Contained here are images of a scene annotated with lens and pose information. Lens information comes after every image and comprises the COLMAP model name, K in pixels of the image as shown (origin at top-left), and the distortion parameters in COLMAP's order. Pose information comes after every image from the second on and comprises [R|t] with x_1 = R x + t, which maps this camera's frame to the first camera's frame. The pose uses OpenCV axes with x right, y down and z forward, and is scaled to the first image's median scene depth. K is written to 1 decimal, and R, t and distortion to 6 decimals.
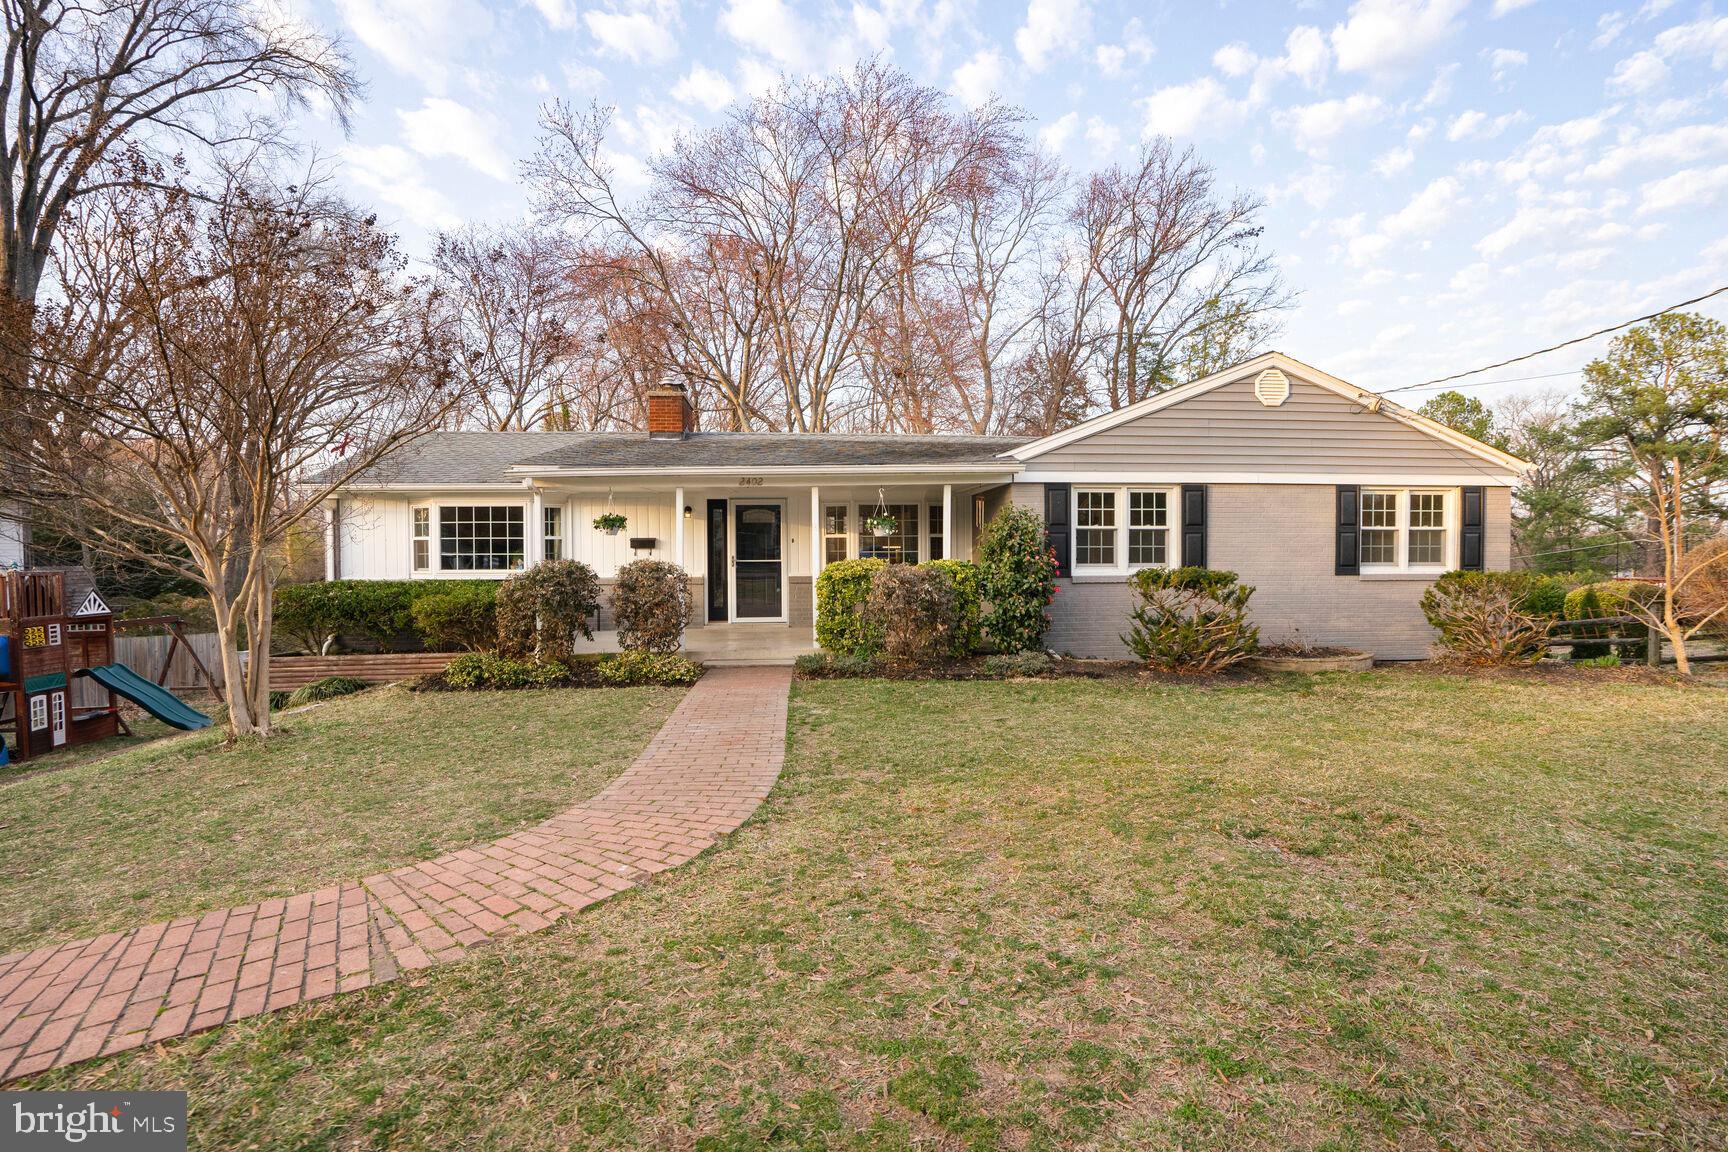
lens RADIAL K [[784.5, 0, 864.0], [0, 784.5, 576.0], [0, 0, 1]] dist [-0.030510, 0.000153]
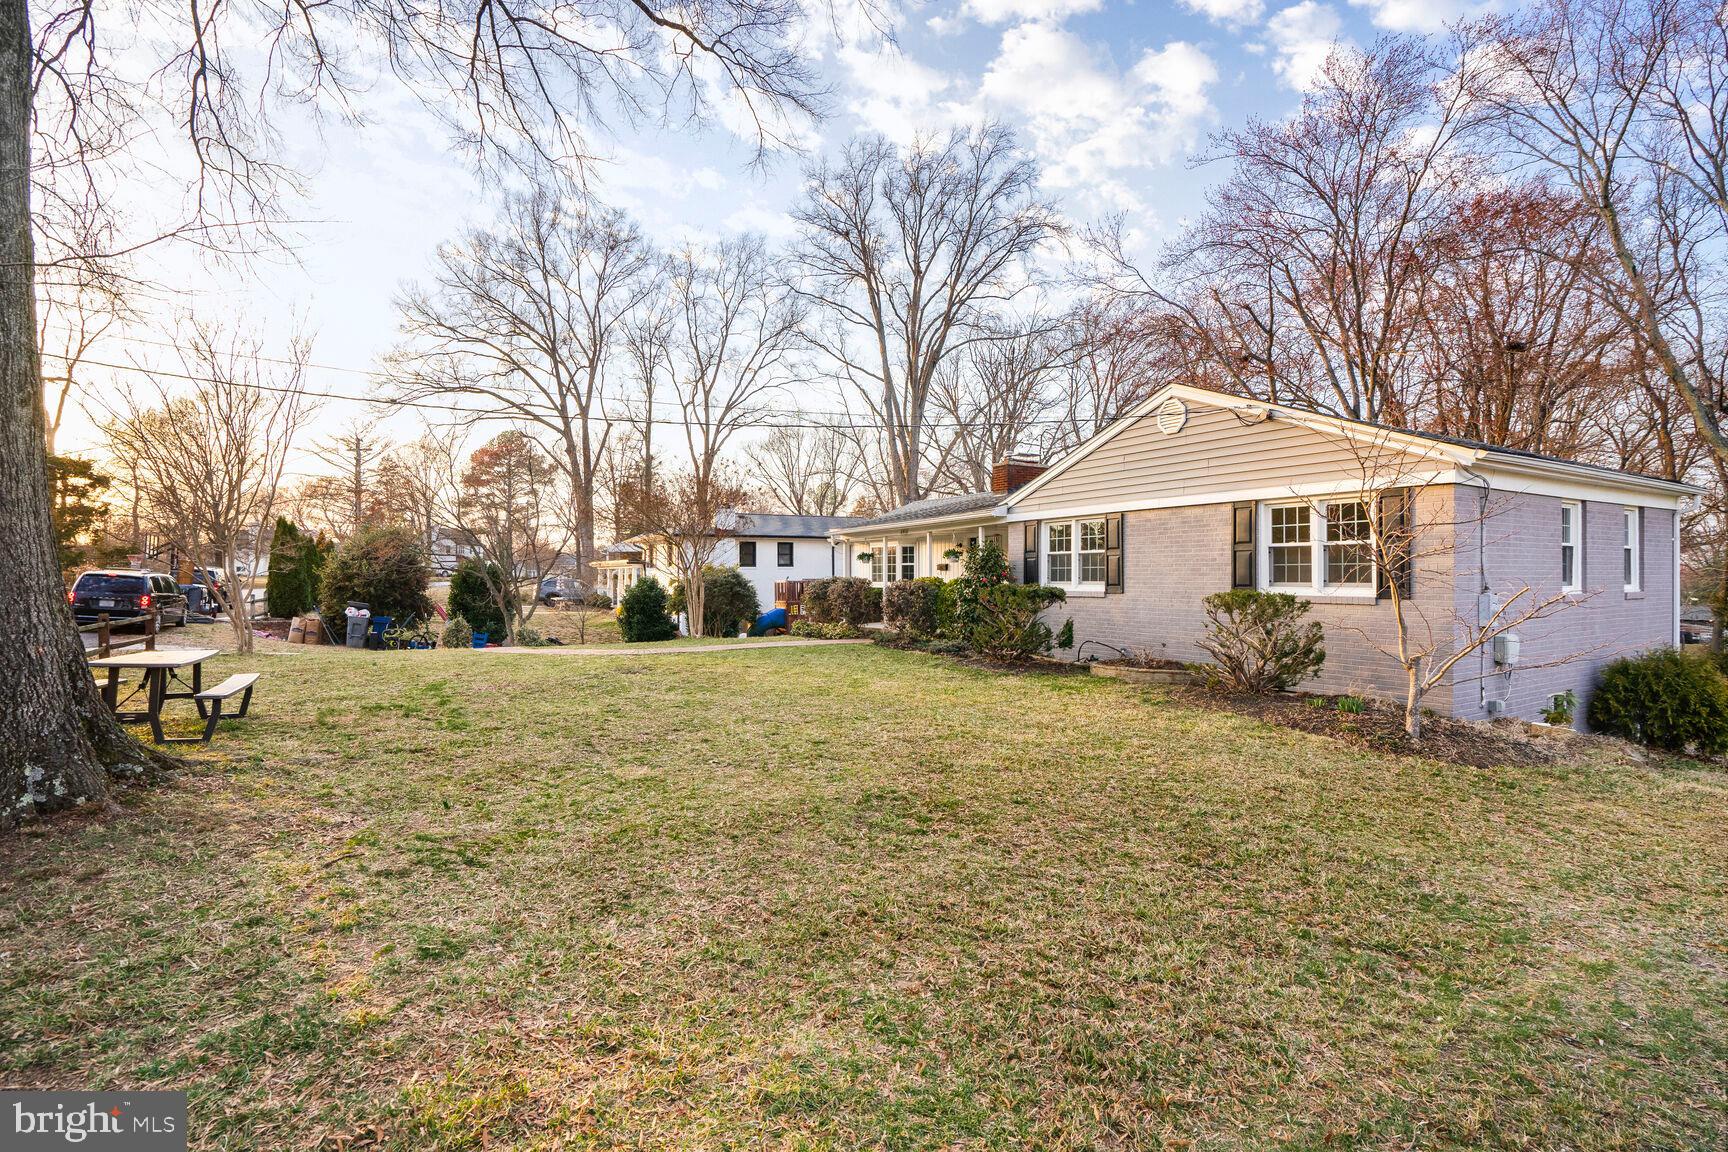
lens RADIAL K [[784.5, 0, 864.0], [0, 784.5, 576.0], [0, 0, 1]] dist [-0.030510, 0.000153]
pose [[0.462497, -0.001294, -0.886620, 1.256343], [-0.015387, 0.999837, -0.009485, -0.008966], [0.886488, 0.018029, 0.462401, 0.139842]]
